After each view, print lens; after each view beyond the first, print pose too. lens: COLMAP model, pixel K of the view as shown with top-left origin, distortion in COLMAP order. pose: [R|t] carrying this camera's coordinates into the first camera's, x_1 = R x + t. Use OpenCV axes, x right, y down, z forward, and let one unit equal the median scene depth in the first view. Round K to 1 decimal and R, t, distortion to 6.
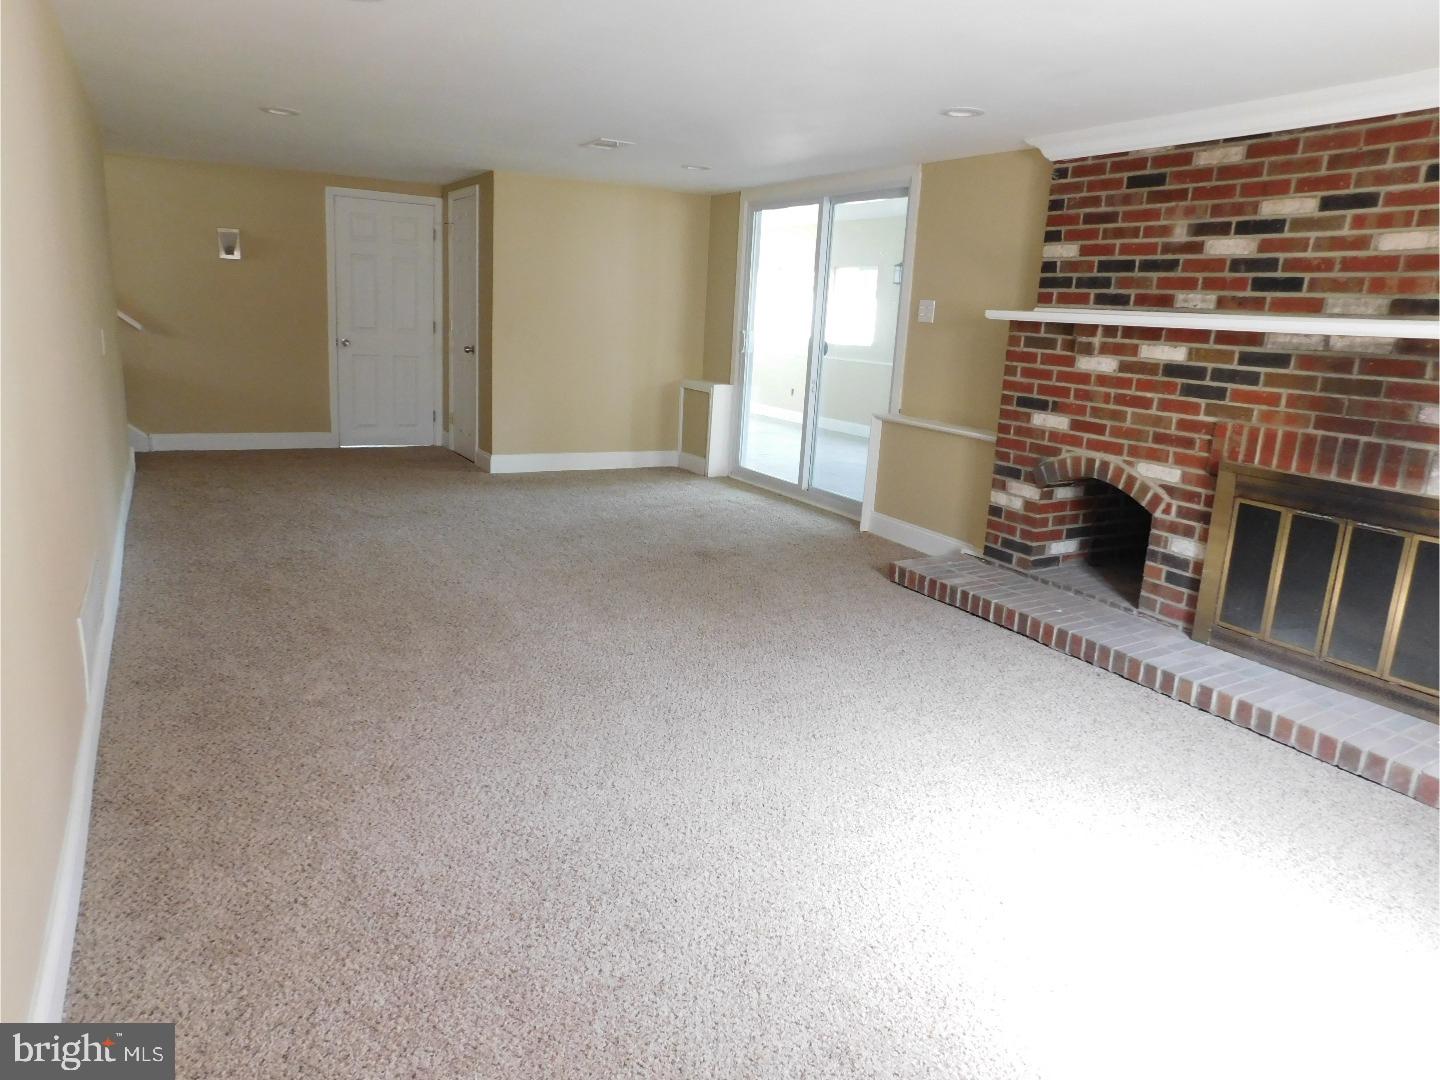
lens RADIAL K [[949.5, 0, 714.7], [0, 949.5, 535.9], [0, 0, 1]] dist [-0.066182, 0.059959]
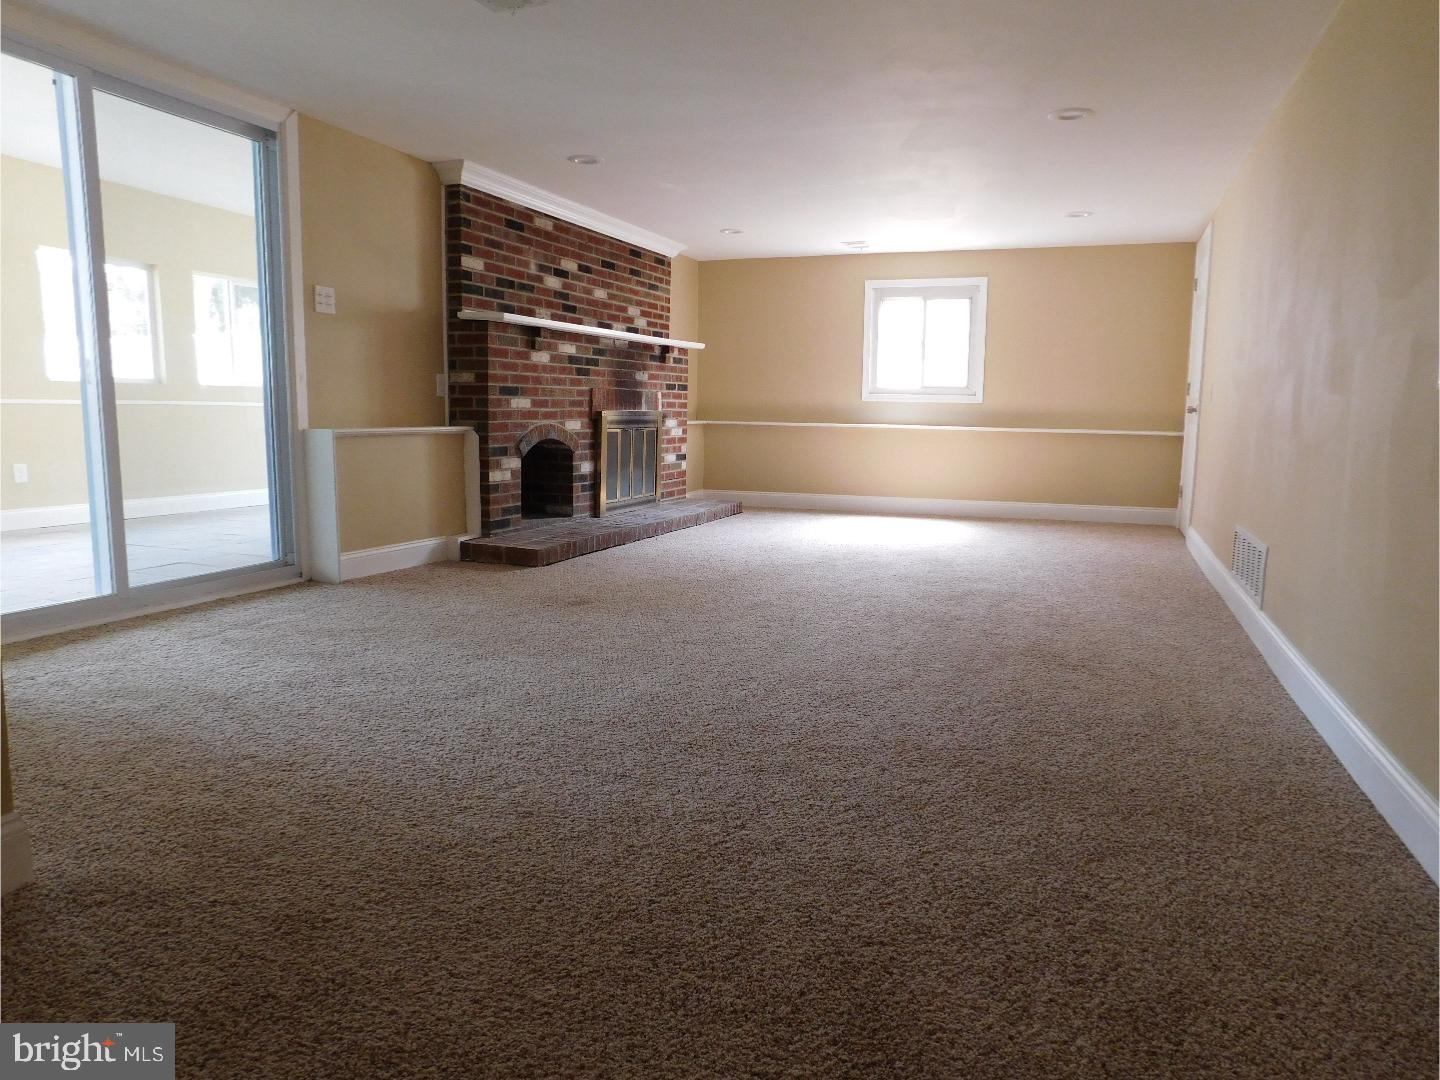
lens RADIAL K [[949.5, 0, 714.7], [0, 949.5, 535.9], [0, 0, 1]] dist [-0.066182, 0.059959]
pose [[-0.616693, -0.168476, 0.768964, -0.900581], [0.132963, 0.940502, 0.312693, -0.350722], [-0.775893, 0.295079, -0.557600, 1.724516]]
